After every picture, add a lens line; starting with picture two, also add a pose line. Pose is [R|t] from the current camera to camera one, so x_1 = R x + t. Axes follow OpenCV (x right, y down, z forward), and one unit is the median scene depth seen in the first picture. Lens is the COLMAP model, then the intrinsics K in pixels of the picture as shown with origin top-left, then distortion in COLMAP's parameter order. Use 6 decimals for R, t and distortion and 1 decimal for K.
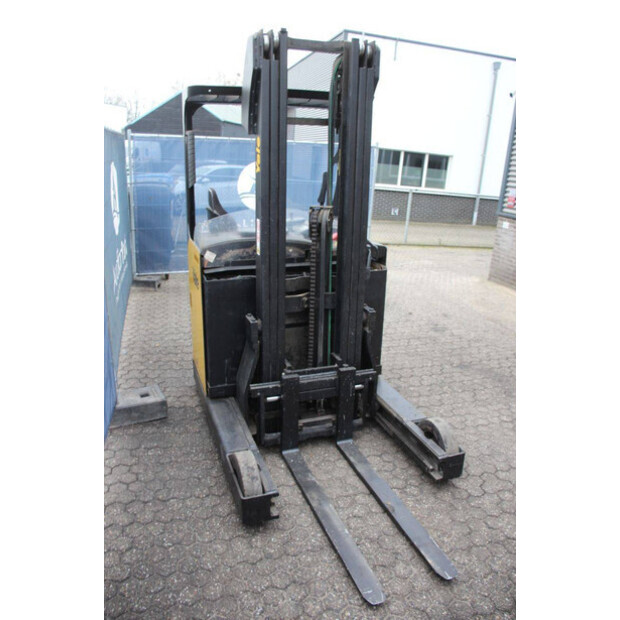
lens RADIAL K [[510.6, 0, 310.0], [0, 510.6, 310.0], [0, 0, 1]] dist [-0.168970, 0.140354]
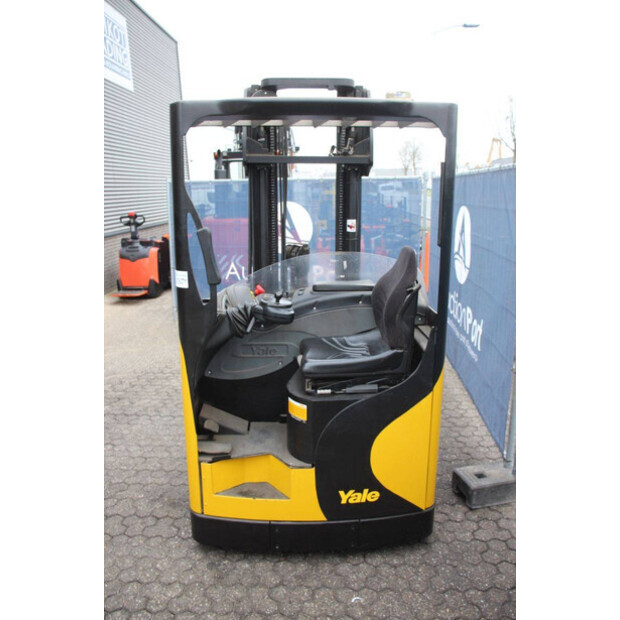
lens RADIAL K [[539.6, 0, 310.0], [0, 539.6, 310.0], [0, 0, 1]] dist [-0.153297, 0.143875]
pose [[-0.955484, -0.085948, 0.282247, -0.322623], [0.067284, 0.867948, 0.492077, -0.616280], [-0.287269, 0.489162, -0.823527, 1.938245]]
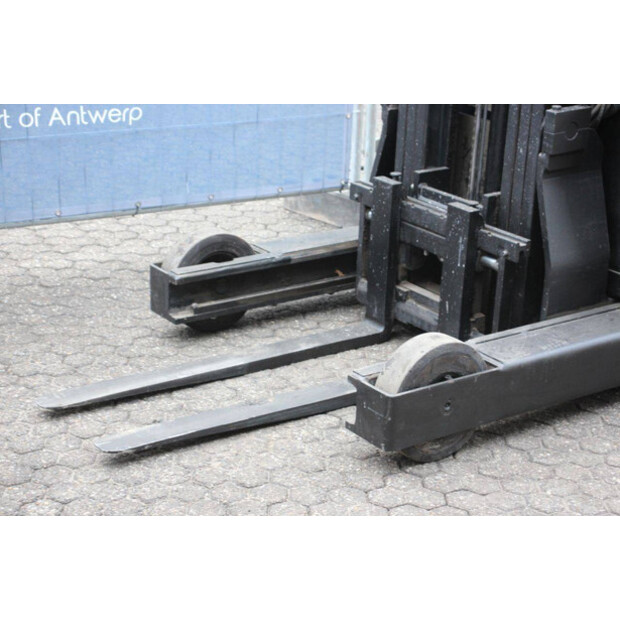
lens RADIAL K [[1329.6, 0, 310.0], [0, 1329.6, 310.0], [0, 0, 1]] dist [0.333920, 0.027241]
pose [[0.279619, 0.319497, -0.905392, 1.266078], [-0.311380, 0.922214, 0.229267, -0.045115], [0.908215, 0.217814, 0.357354, 0.428710]]
